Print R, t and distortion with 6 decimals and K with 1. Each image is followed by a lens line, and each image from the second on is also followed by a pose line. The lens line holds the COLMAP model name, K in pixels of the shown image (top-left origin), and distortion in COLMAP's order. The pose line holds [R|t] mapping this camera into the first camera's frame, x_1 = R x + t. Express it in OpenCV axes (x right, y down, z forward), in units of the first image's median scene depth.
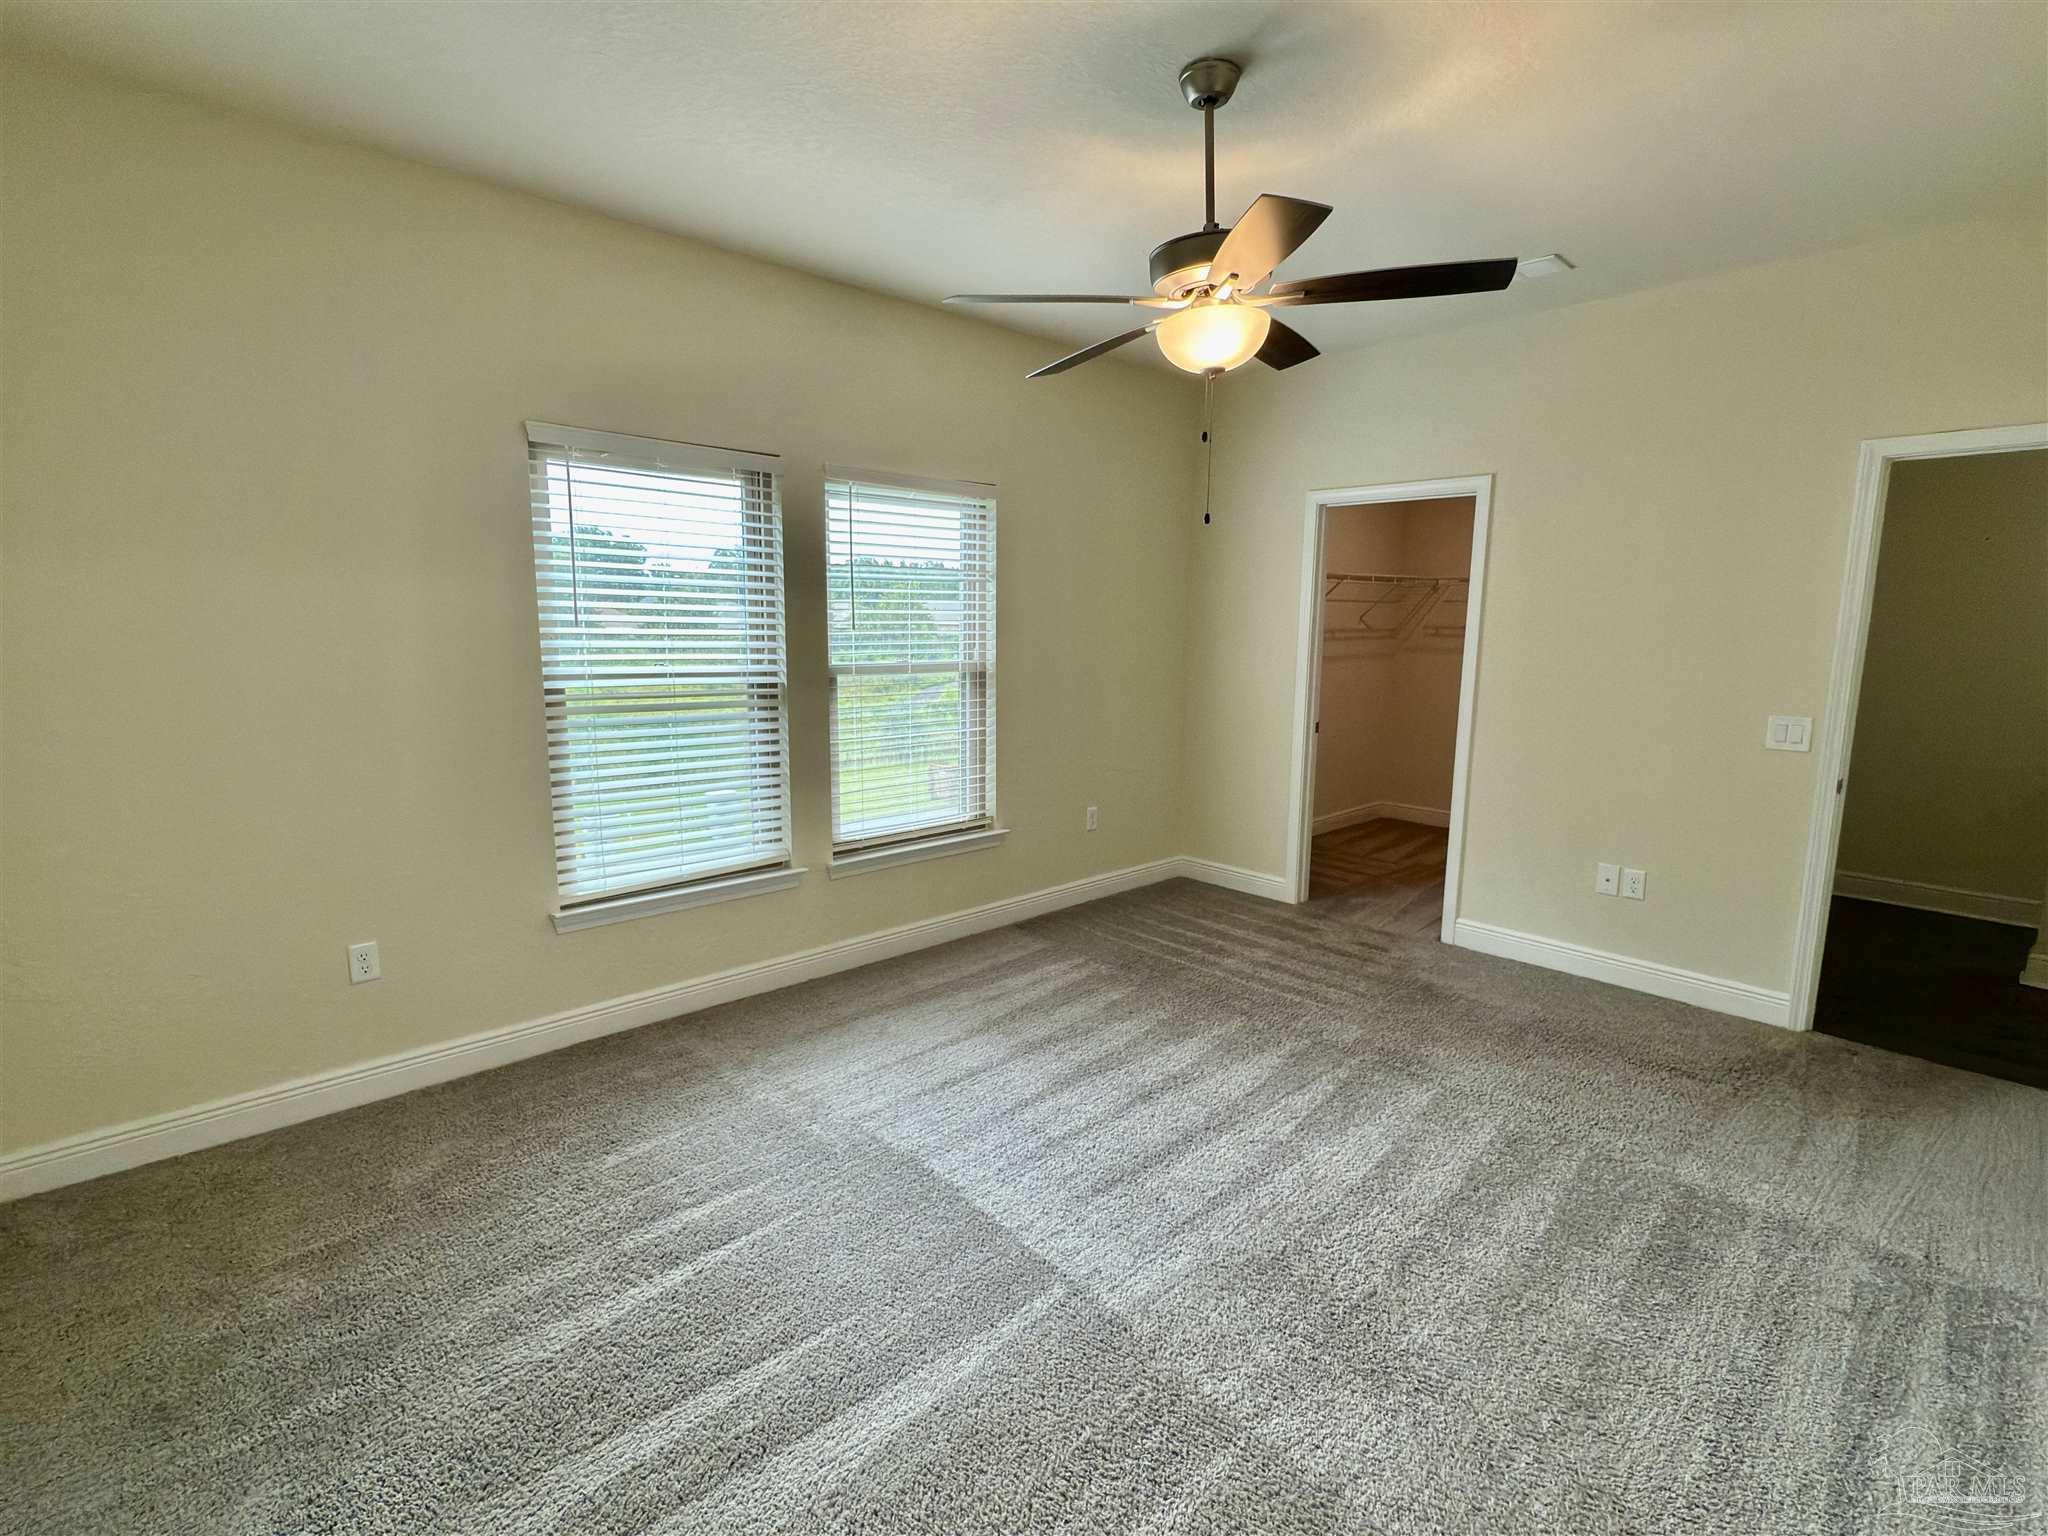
lens RADIAL K [[963.7, 0, 1019.1], [0, 963.7, 771.0], [0, 0, 1]] dist [-0.002567, 0.000245]
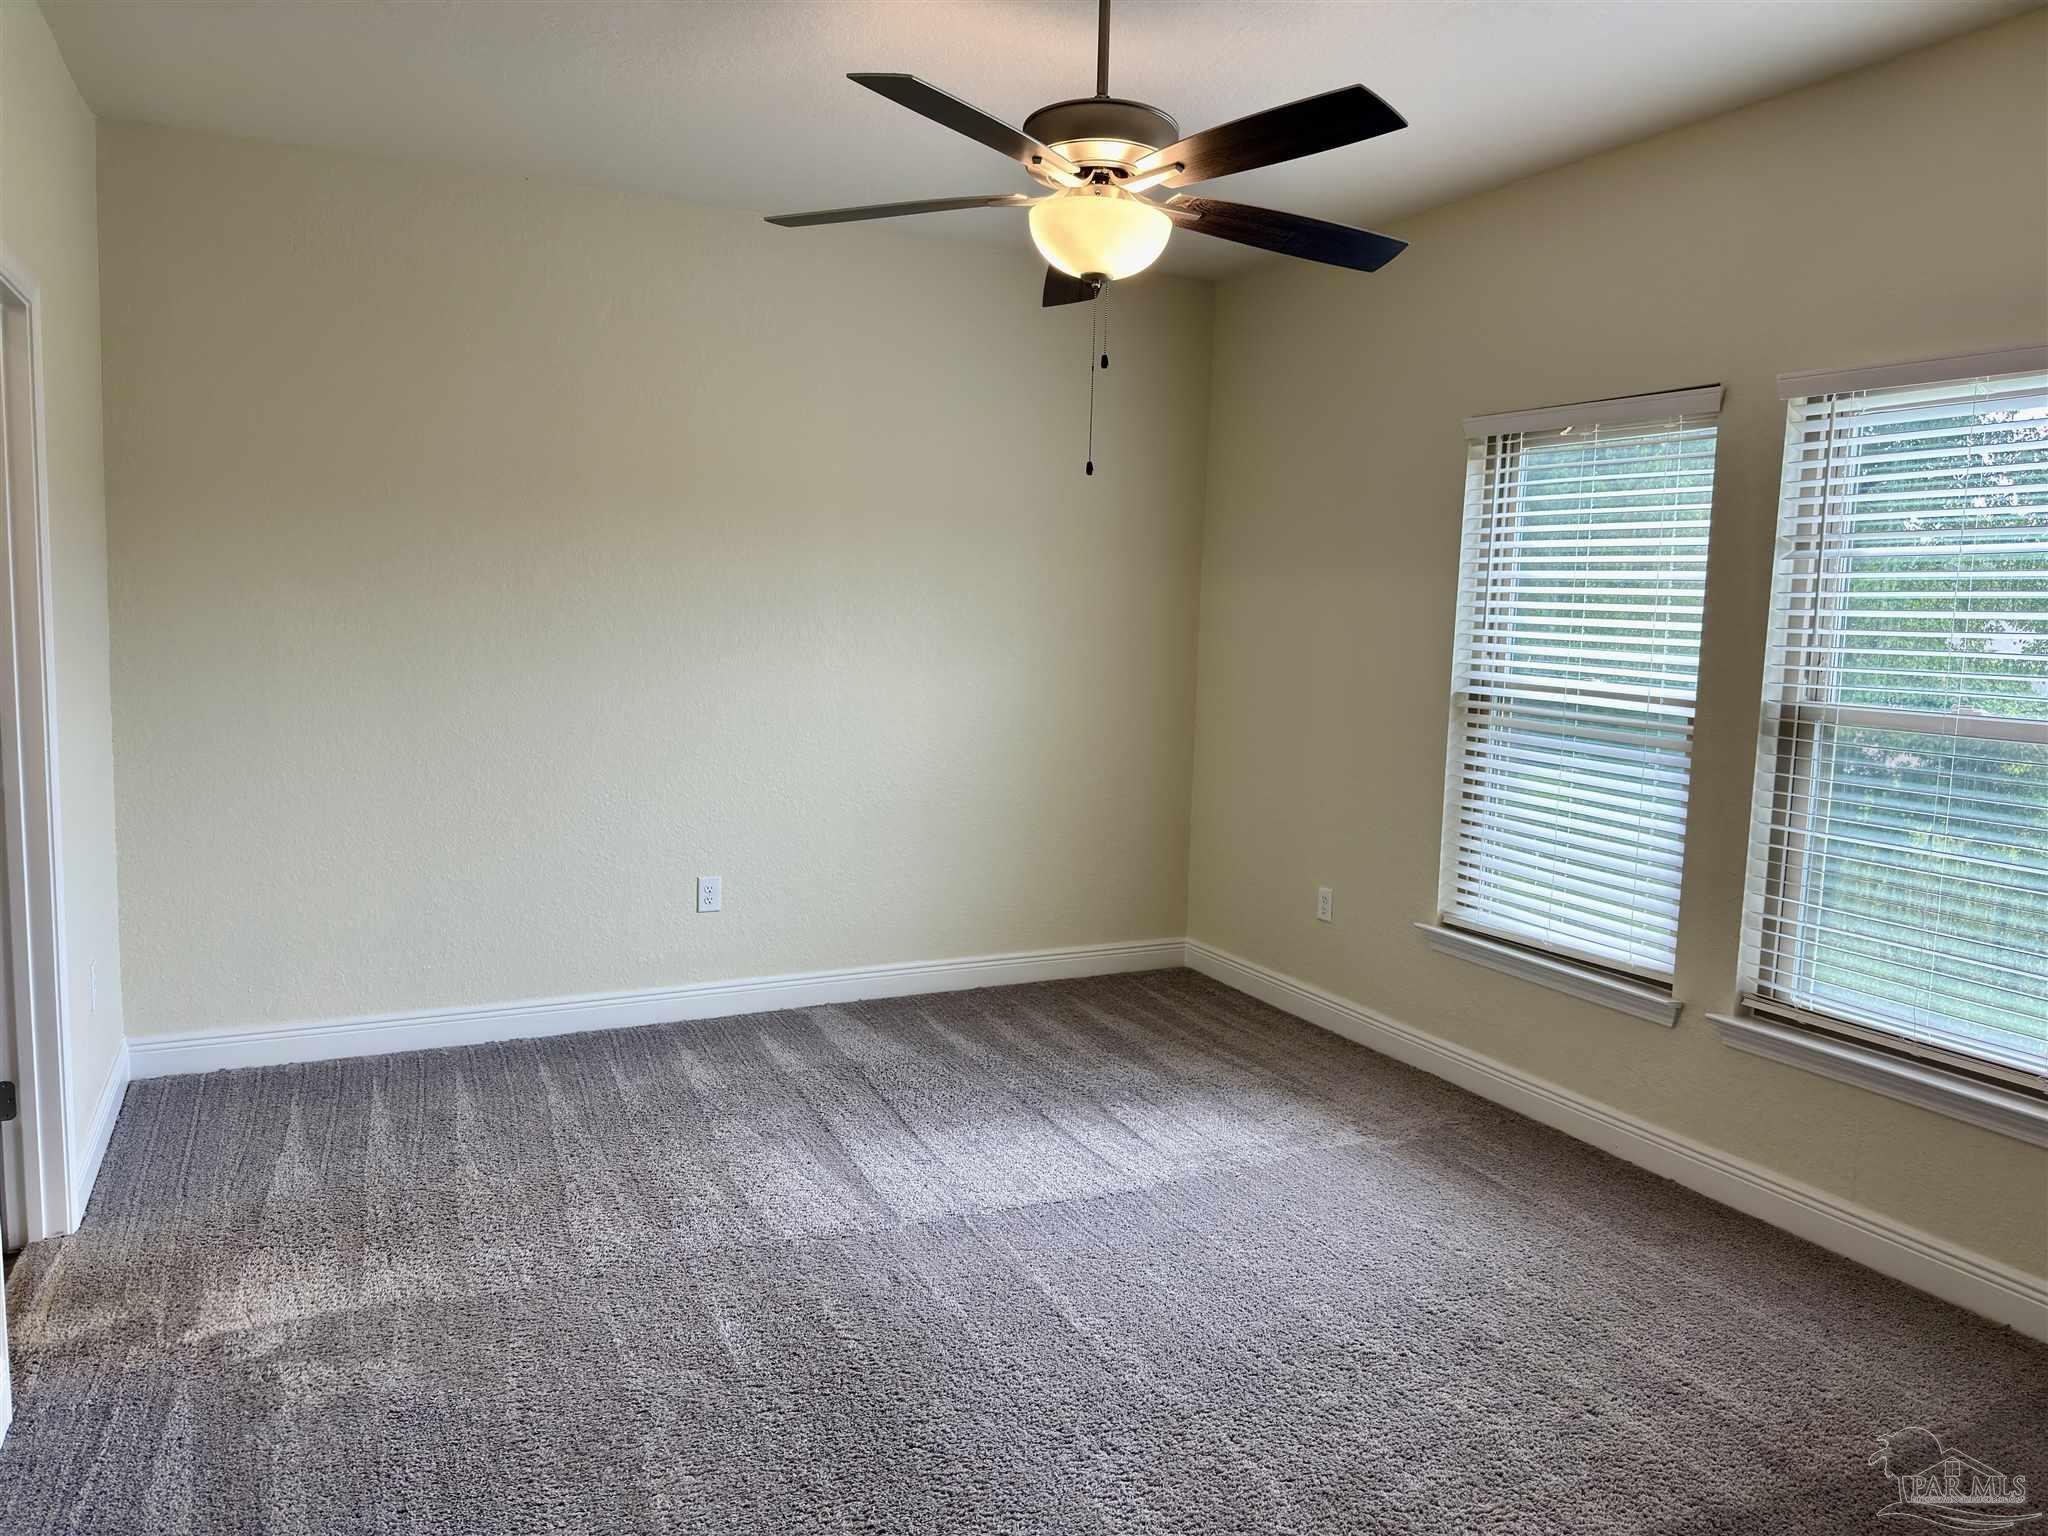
lens RADIAL K [[1444.9, 0, 1027.3], [0, 1444.9, 767.2], [0, 0, 1]] dist [0.153130, -0.288333]
pose [[-0.270707, 0.087496, -0.958677, 0.905651], [-0.188849, 0.971684, 0.142010, -0.122019], [0.943956, 0.219488, -0.246518, 0.854496]]
